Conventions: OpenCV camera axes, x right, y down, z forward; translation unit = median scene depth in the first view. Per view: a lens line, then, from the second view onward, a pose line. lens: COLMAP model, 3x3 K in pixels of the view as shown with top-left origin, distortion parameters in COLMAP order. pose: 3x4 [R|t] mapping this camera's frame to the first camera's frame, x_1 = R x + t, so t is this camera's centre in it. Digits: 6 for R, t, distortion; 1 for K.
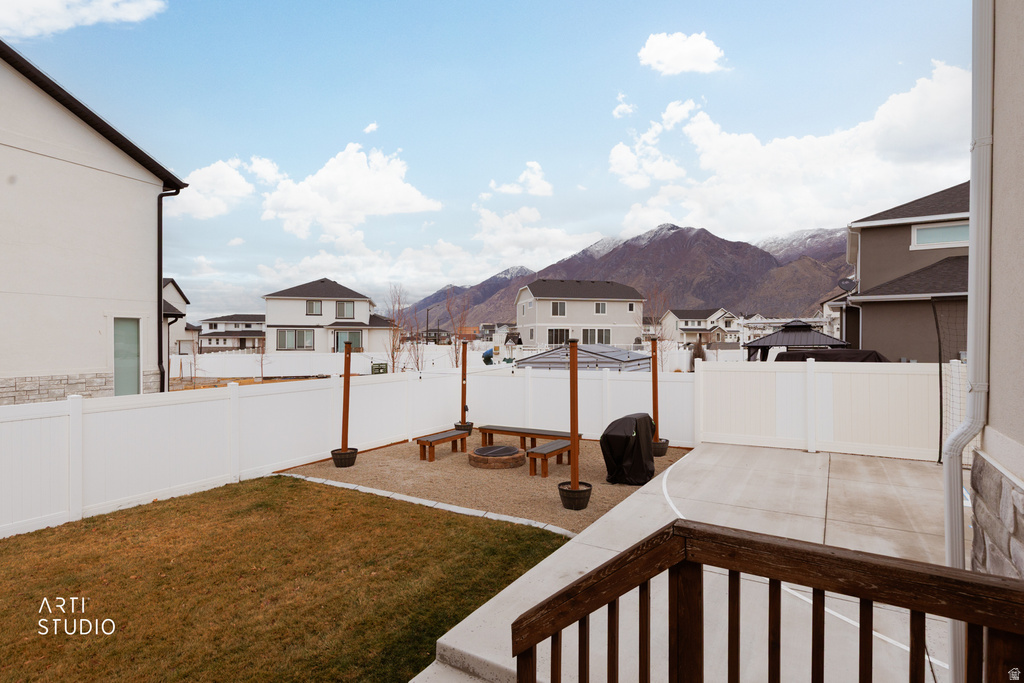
lens RADIAL K [[521.6, 0, 518.3], [0, 521.6, 345.7], [0, 0, 1]] dist [0.001268, 0.000860]
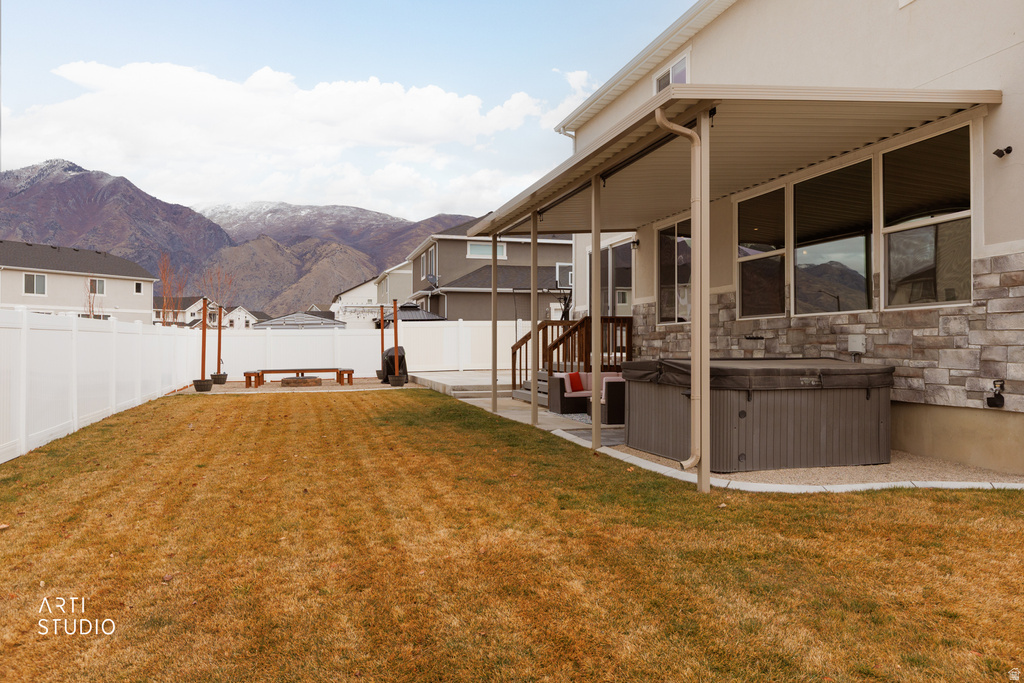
lens RADIAL K [[734.6, 0, 514.8], [0, 734.6, 338.5], [0, 0, 1]] dist [0.001119, -0.000467]
pose [[0.676714, 0.005969, 0.736221, -0.235527], [0.008271, 0.999842, -0.015708, 0.026606], [-0.736199, 0.016719, 0.676558, -0.170722]]
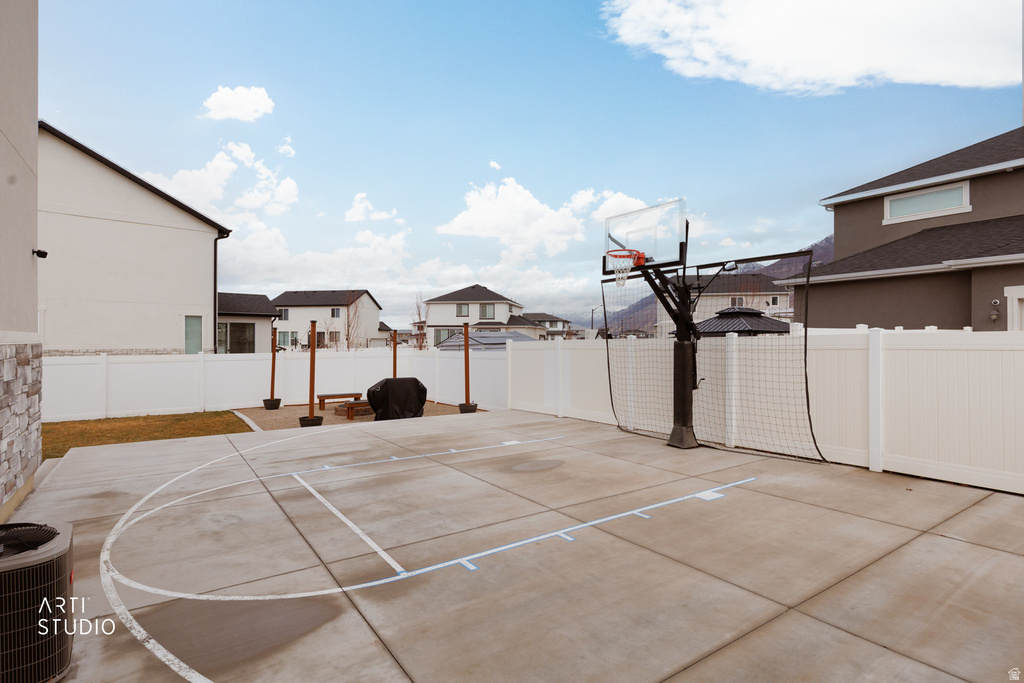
lens RADIAL K [[521.6, 0, 518.3], [0, 521.6, 345.7], [0, 0, 1]] dist [0.001268, 0.000860]
pose [[0.917568, 0.001592, -0.397576, 0.188108], [-0.002828, 0.999993, -0.002522, 0.009506], [0.397569, 0.003439, 0.917566, -0.022528]]
